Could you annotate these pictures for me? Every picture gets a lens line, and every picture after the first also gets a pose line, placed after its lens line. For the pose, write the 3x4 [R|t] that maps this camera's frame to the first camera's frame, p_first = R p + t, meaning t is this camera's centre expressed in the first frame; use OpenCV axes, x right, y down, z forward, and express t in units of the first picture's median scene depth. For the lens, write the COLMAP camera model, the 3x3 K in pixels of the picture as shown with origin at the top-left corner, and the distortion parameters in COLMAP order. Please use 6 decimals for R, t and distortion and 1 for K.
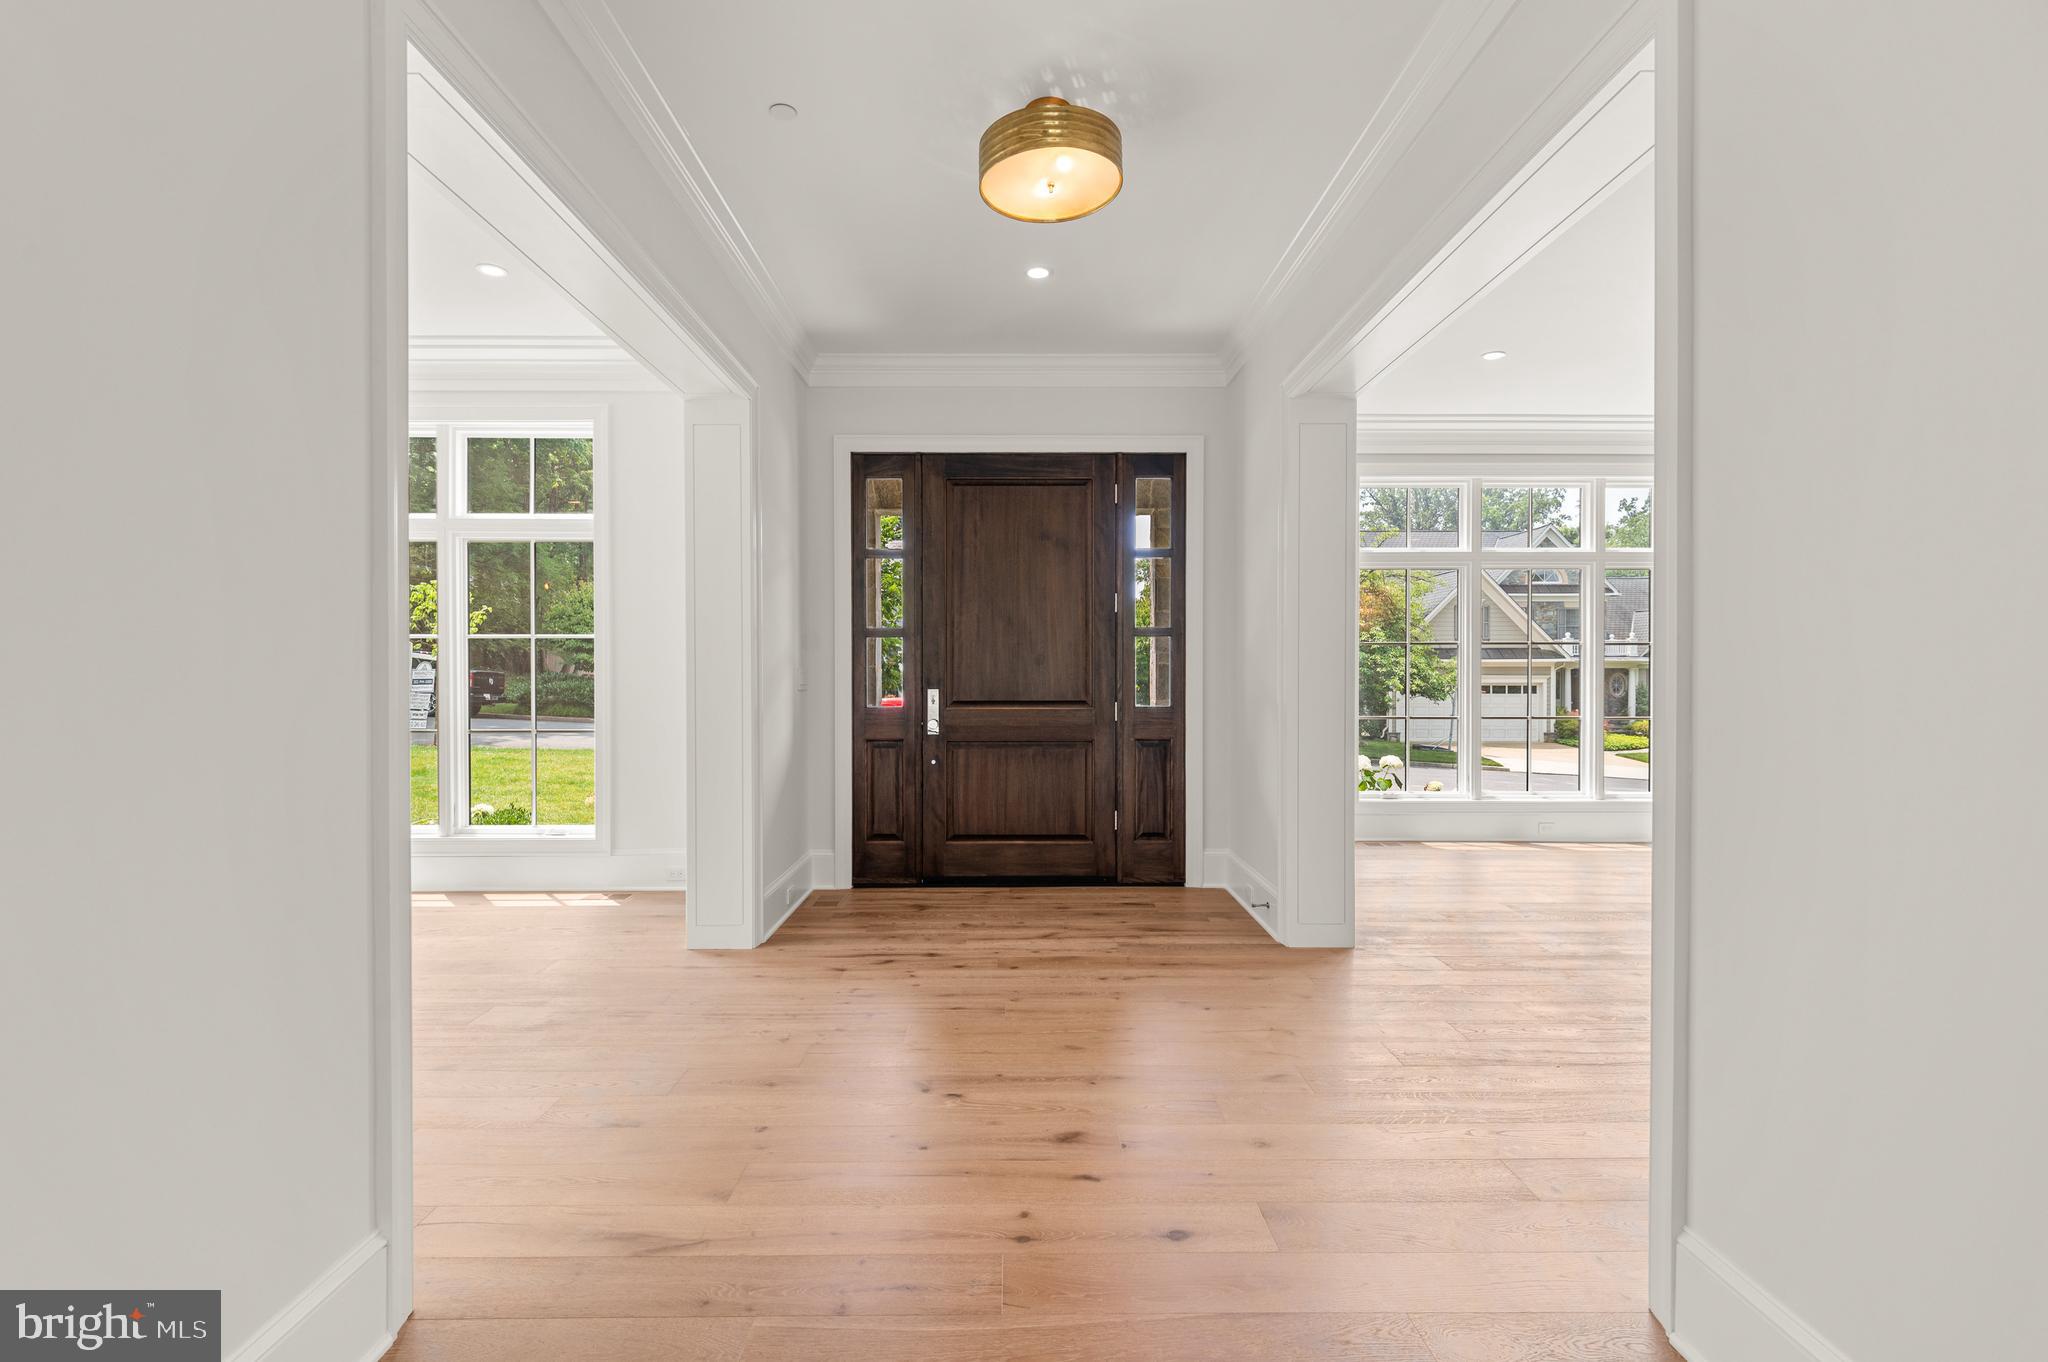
lens RADIAL K [[948.3, 0, 1024.0], [0, 948.3, 681.0], [0, 0, 1]] dist [0.005750, 0.000061]
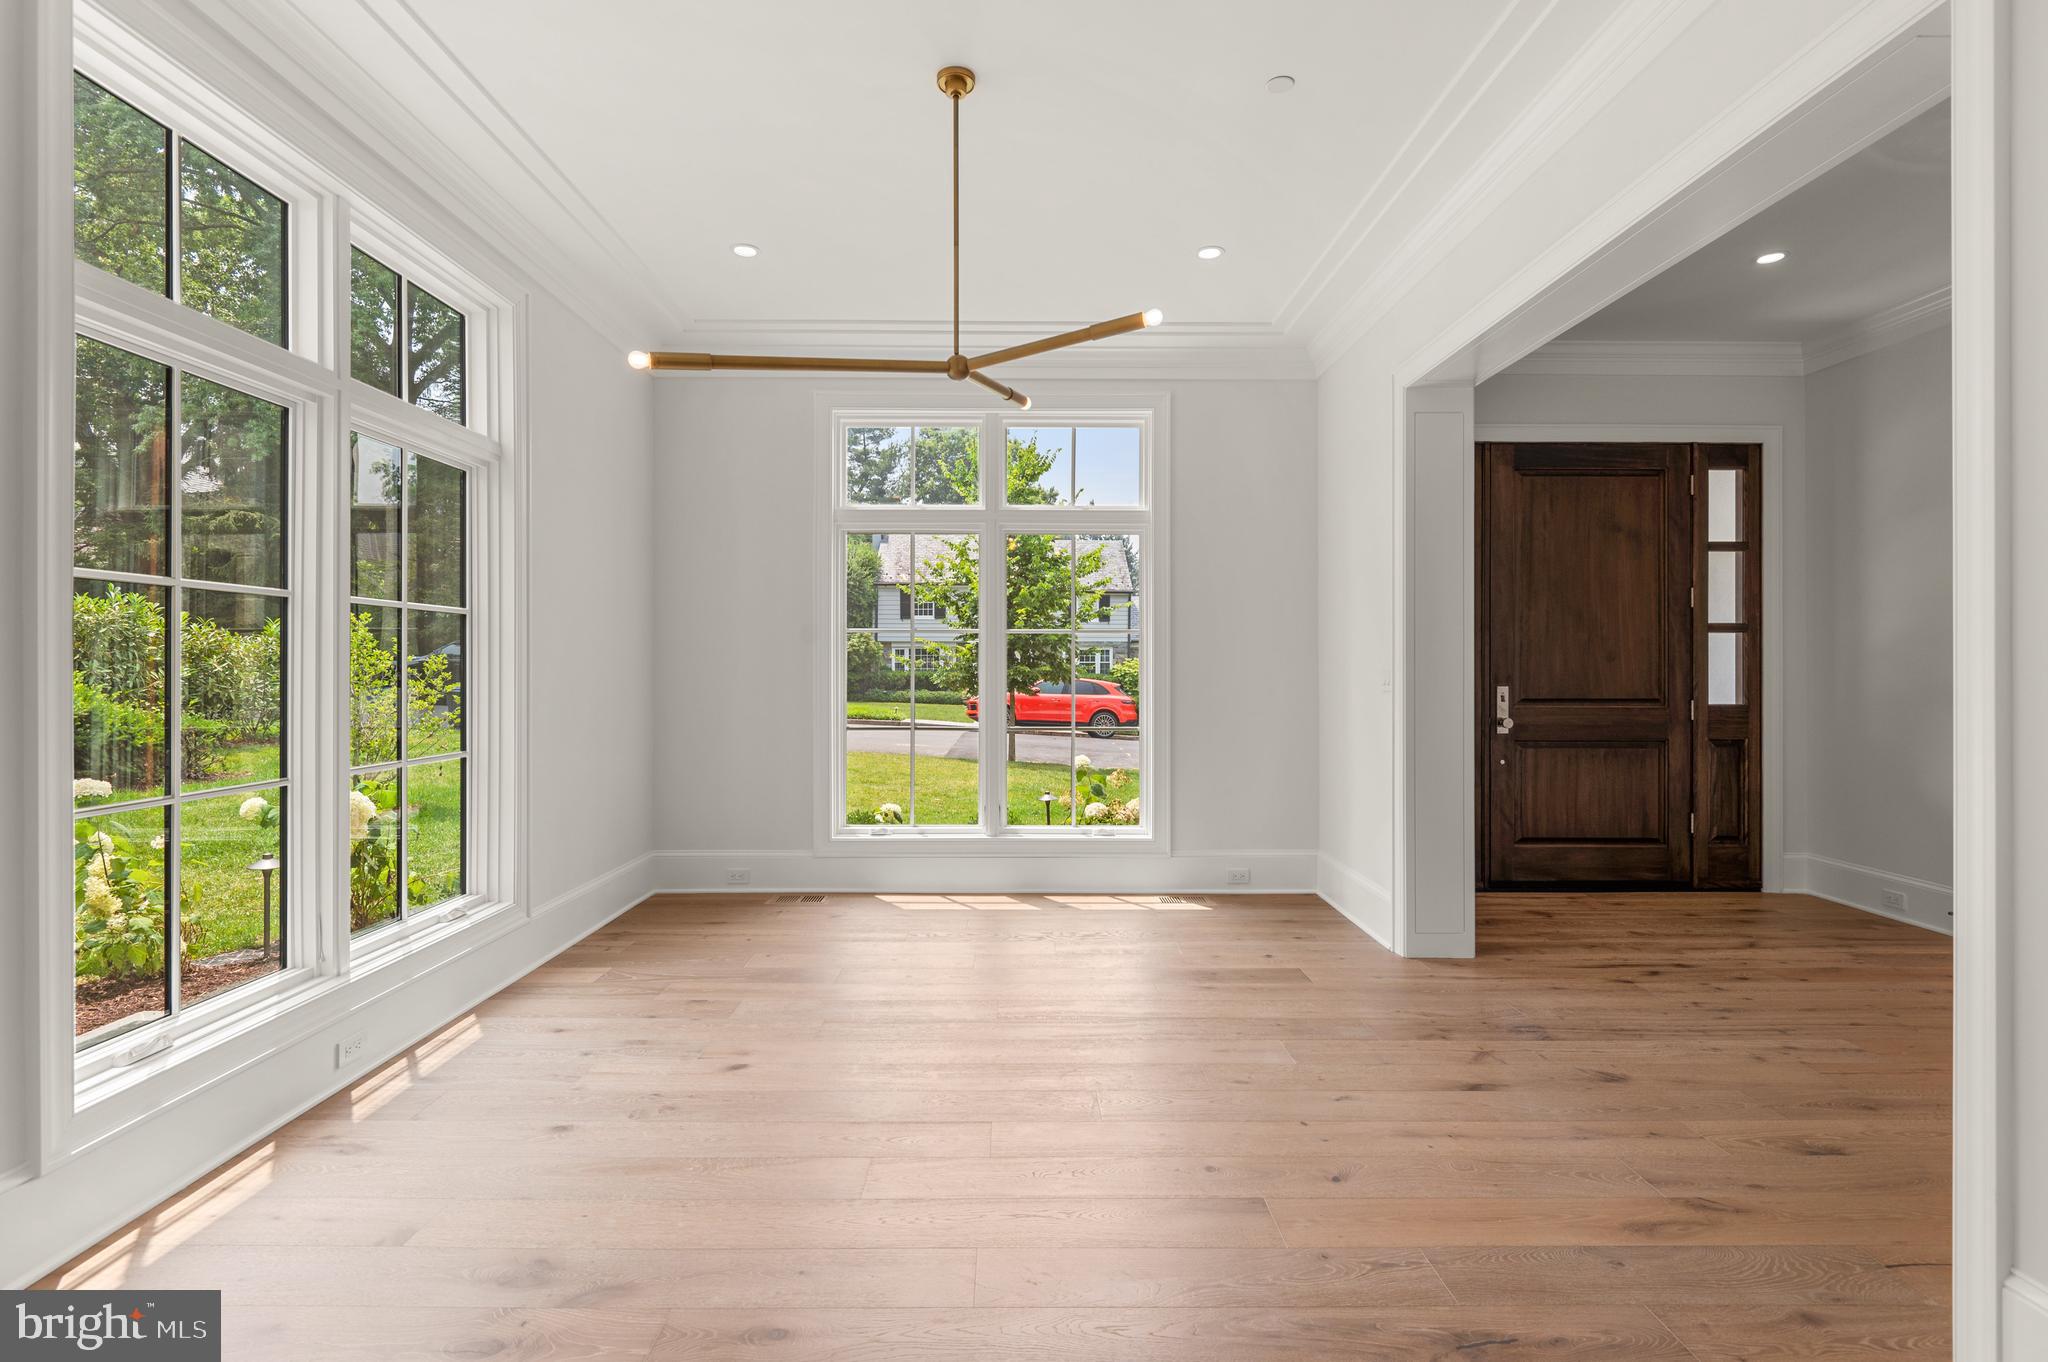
lens RADIAL K [[974.9, 0, 1026.8], [0, 974.9, 661.3], [0, 0, 1]] dist [0.003040, 0.000293]
pose [[0.999996, 0.001823, 0.002260, -0.580908], [-0.001799, 0.999943, -0.010488, -0.005885], [-0.002279, 0.010484, 0.999942, 0.007940]]
